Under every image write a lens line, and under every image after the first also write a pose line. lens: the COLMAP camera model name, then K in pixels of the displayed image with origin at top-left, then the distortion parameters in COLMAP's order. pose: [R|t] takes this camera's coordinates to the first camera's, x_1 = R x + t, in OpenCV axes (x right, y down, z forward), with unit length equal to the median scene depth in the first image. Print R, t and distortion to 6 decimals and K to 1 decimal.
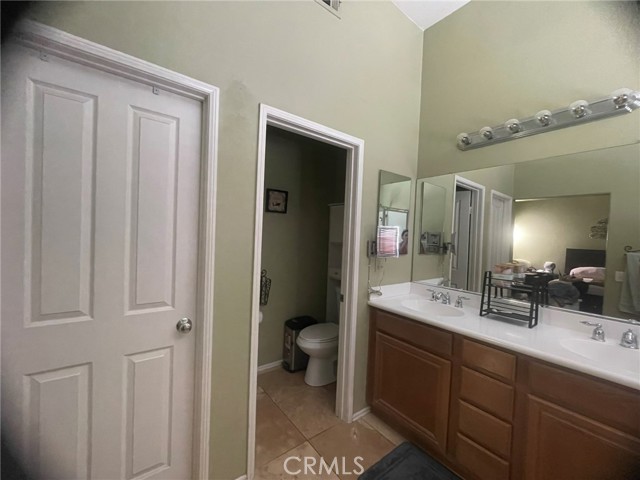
lens RADIAL K [[257.0, 0, 322.2], [0, 257.0, 240.2], [0, 0, 1]] dist [0.000152, -0.000258]
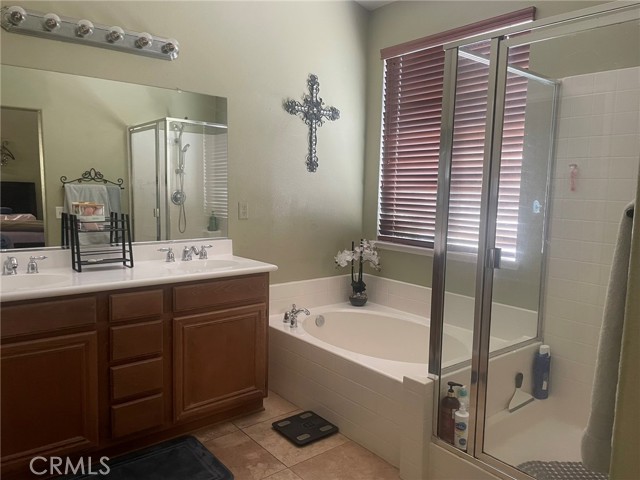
lens RADIAL K [[482.2, 0, 320.9], [0, 482.2, 241.8], [0, 0, 1]] dist [0.079158, -0.101527]
pose [[-0.016419, -0.147254, 0.988962, -0.939032], [-0.002890, 0.989099, 0.147227, -0.017722], [-0.999861, -0.000441, -0.016665, 0.329126]]
